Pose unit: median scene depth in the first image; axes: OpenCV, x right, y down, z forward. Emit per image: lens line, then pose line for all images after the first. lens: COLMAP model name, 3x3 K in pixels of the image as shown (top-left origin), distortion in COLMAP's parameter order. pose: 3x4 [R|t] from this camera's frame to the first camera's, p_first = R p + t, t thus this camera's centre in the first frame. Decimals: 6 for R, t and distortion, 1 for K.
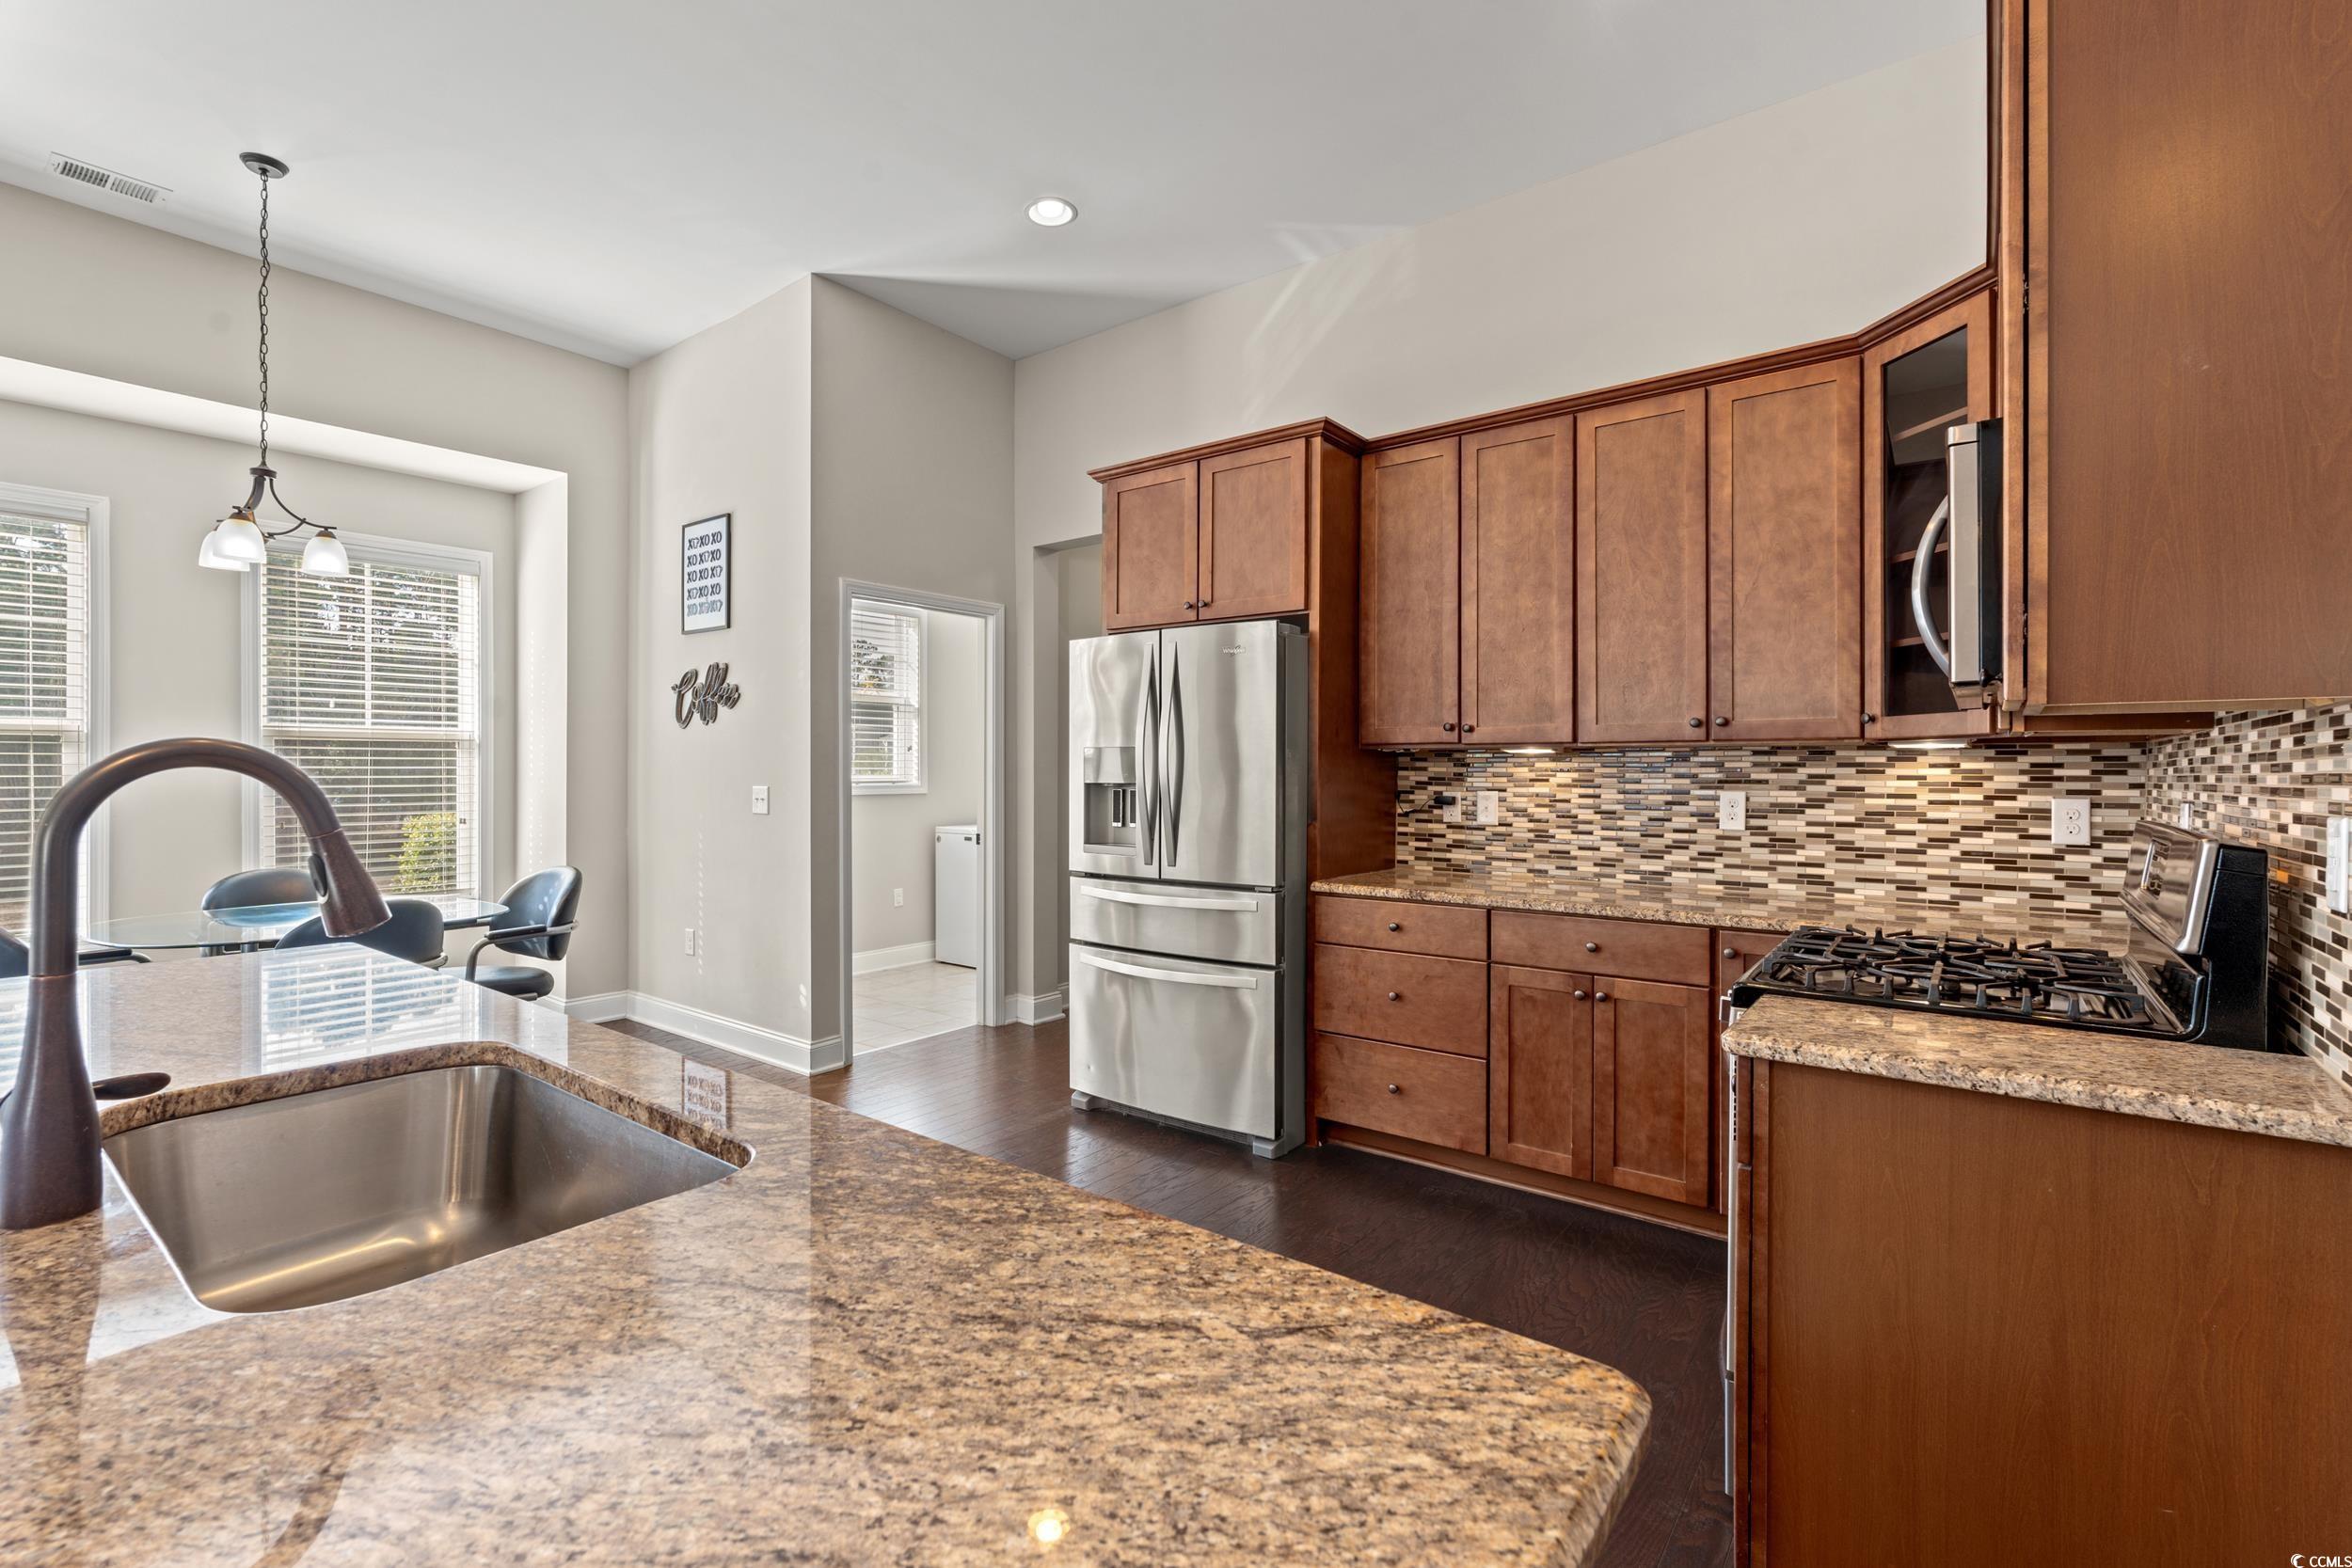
lens RADIAL K [[1042.8, 0, 1166.2], [0, 1042.8, 770.7], [0, 0, 1]] dist [-0.003683, 0.000678]
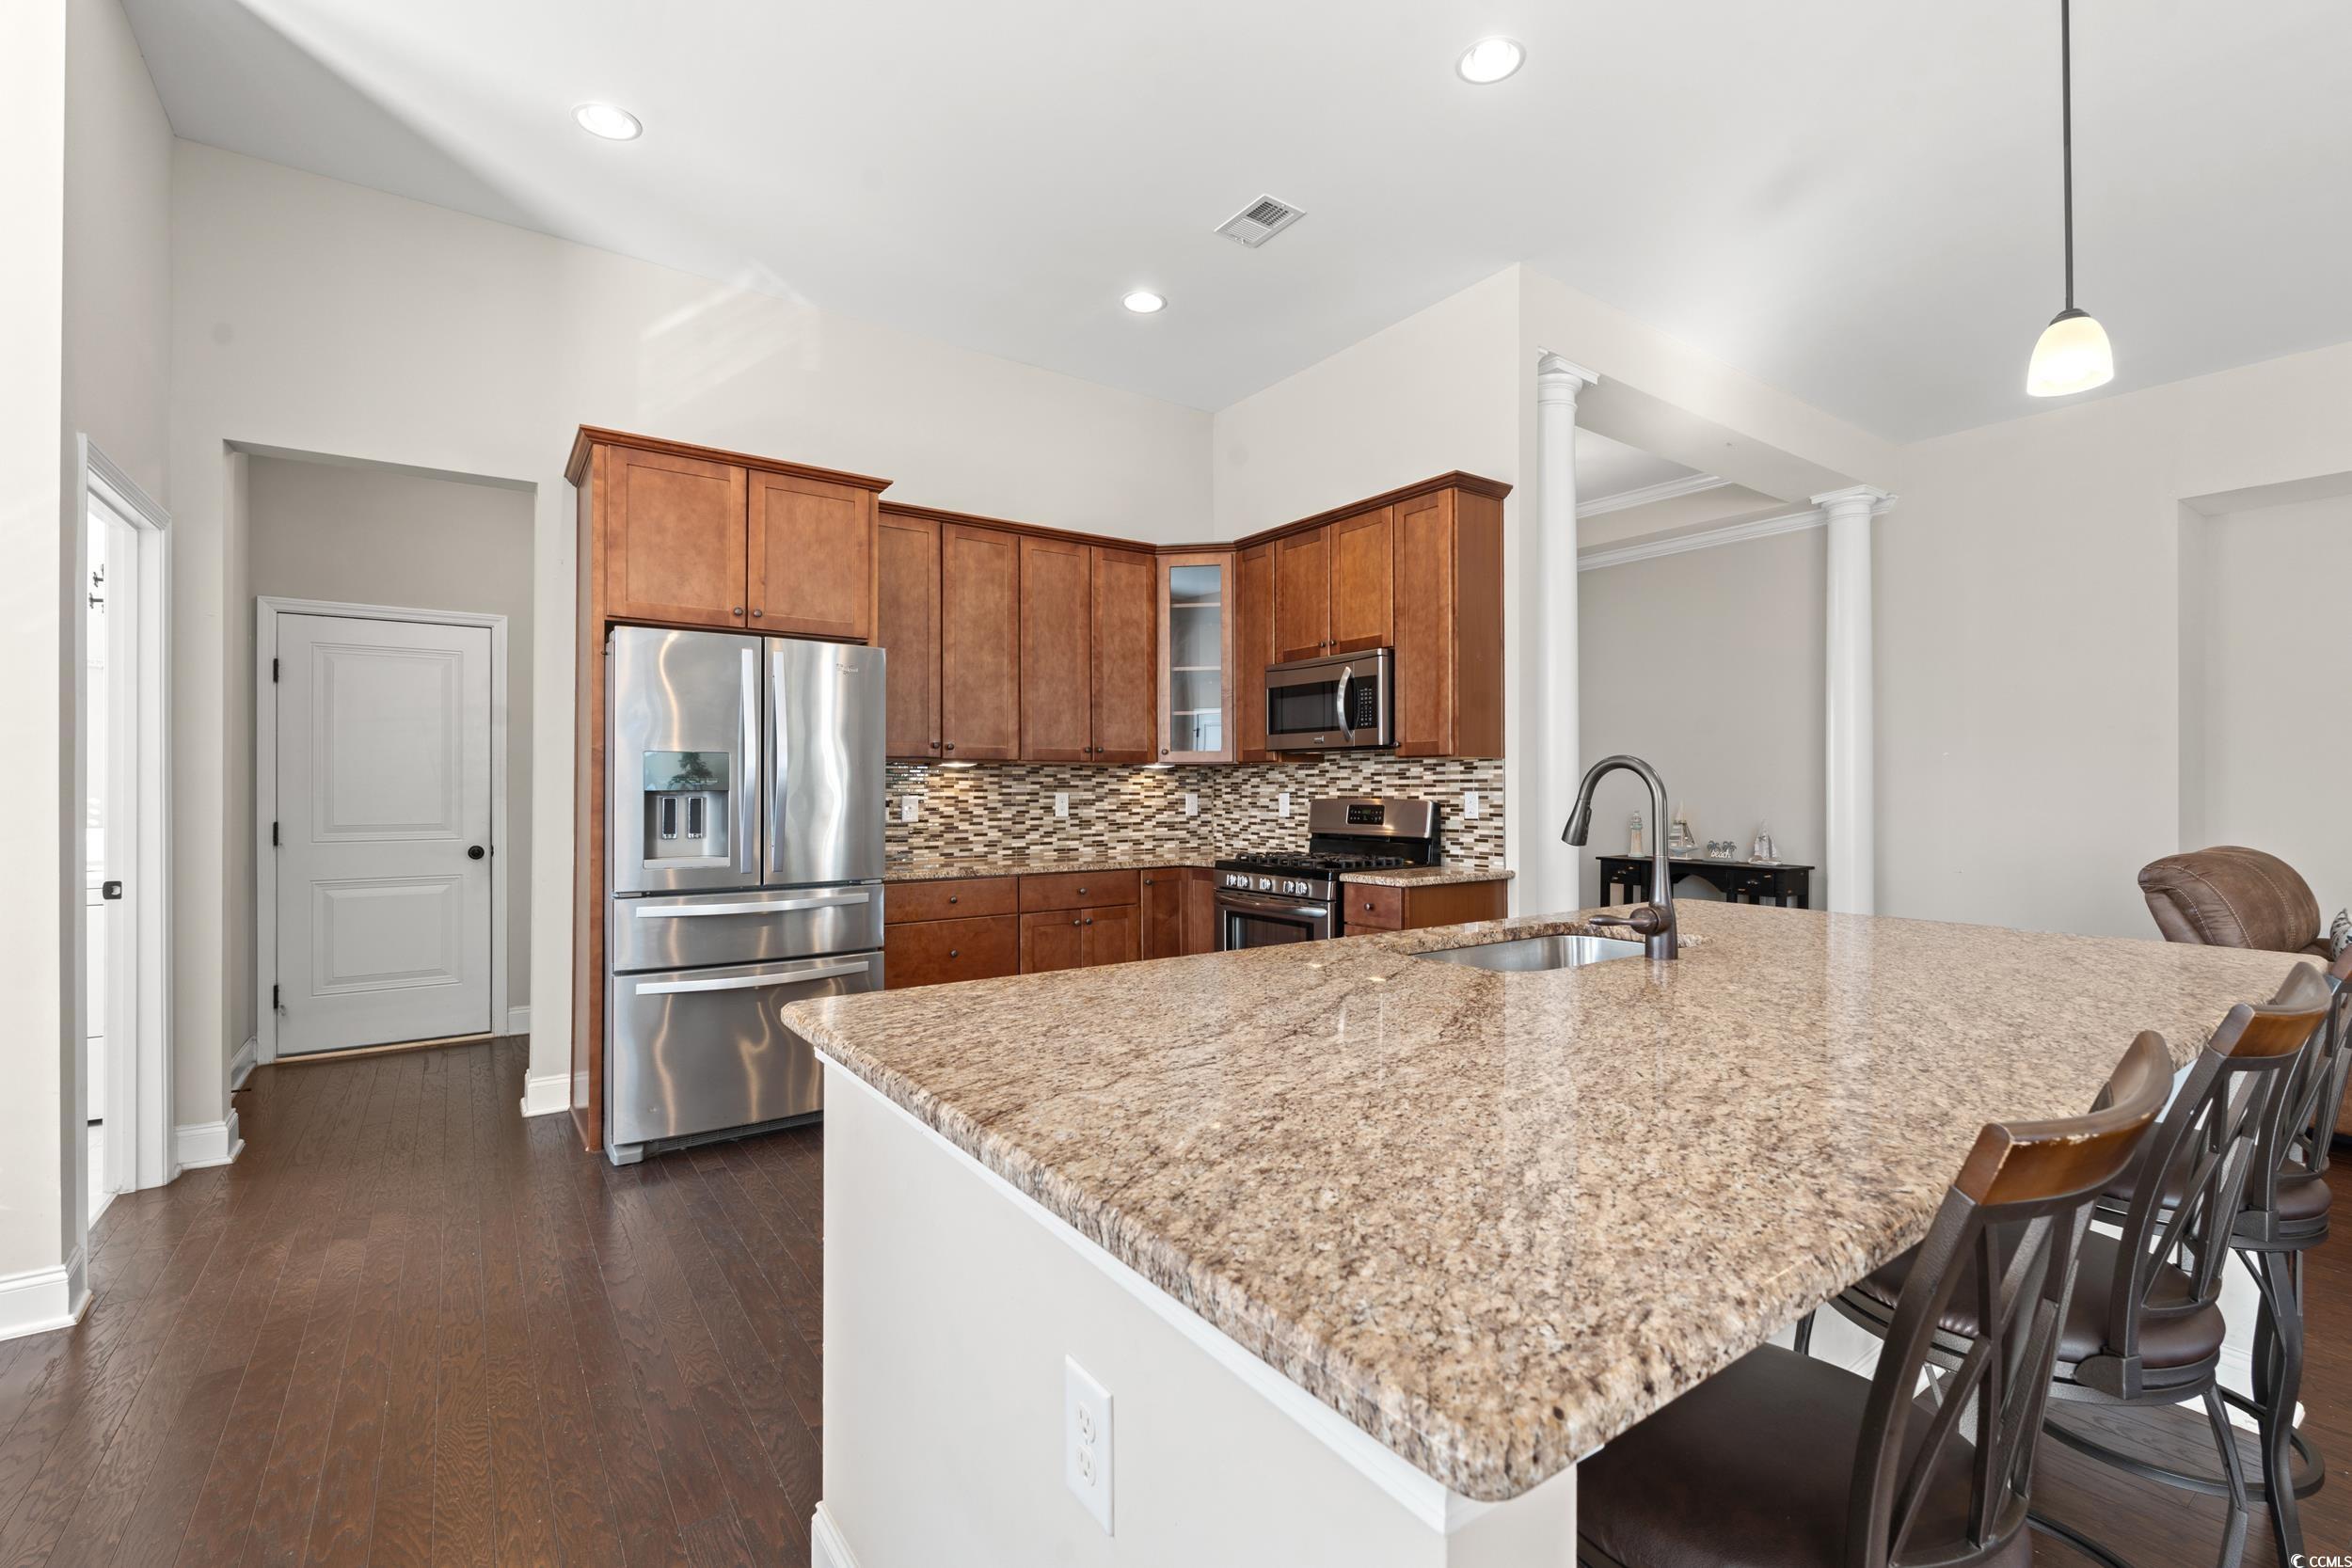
lens RADIAL K [[1042.8, 0, 1181.5], [0, 1042.8, 781.8], [0, 0, 1]] dist [-0.003683, 0.000678]
pose [[0.279764, 0.003880, 0.960061, -0.910010], [0.002252, 0.999986, -0.004698, 0.010723], [-0.960066, 0.003477, 0.279751, 0.356829]]
